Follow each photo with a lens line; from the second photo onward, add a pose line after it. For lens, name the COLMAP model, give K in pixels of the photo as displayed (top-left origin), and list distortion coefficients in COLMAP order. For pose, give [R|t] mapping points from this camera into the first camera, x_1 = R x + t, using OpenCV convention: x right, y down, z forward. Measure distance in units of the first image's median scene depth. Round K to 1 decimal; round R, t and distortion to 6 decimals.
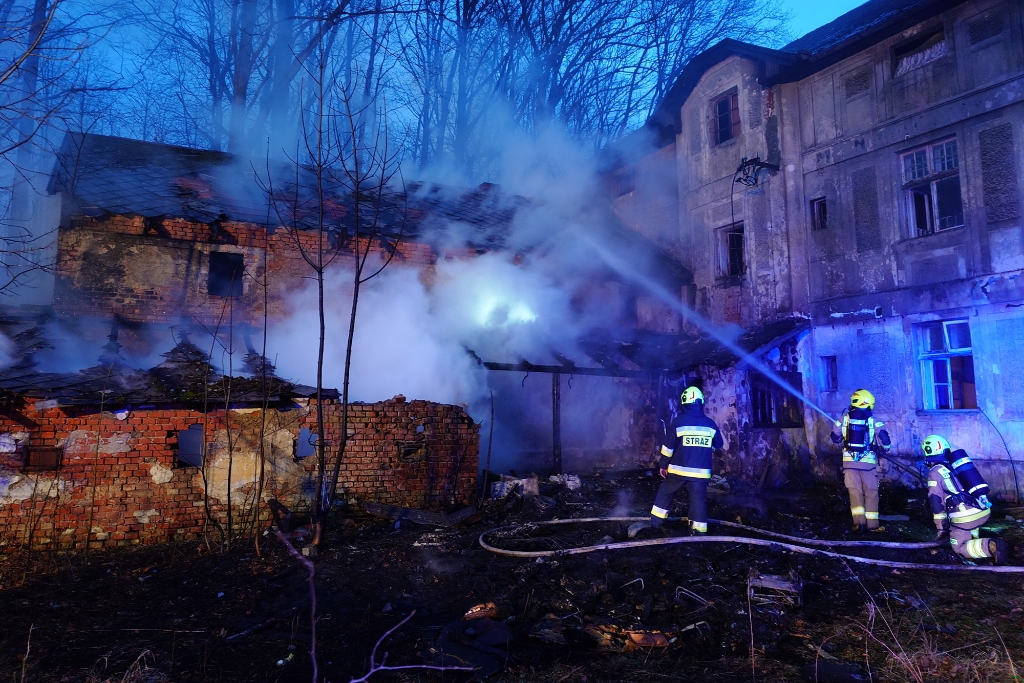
lens RADIAL K [[724.1, 0, 511.7], [0, 724.1, 325.4], [0, 0, 1]] dist [0.013645, -0.017569]
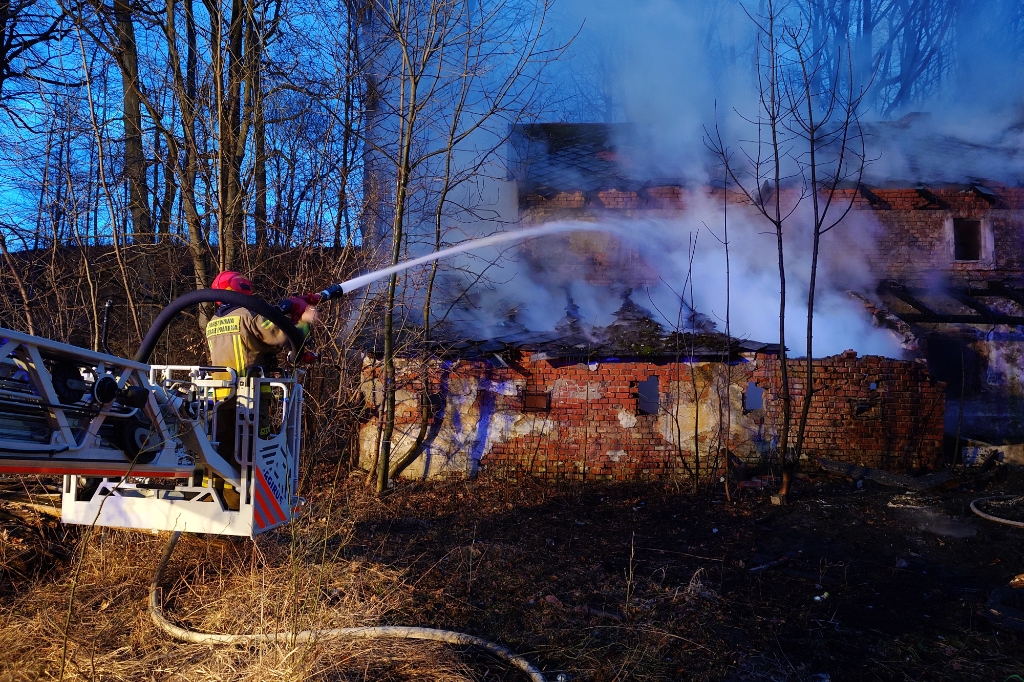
lens RADIAL K [[724.1, 0, 509.2], [0, 724.1, 323.8], [0, 0, 1]] dist [0.013645, -0.017569]
pose [[0.876230, -0.016980, -0.481594, -0.087877], [0.043467, 0.998090, 0.043894, 0.000070], [0.479928, -0.059395, 0.875295, -0.051261]]
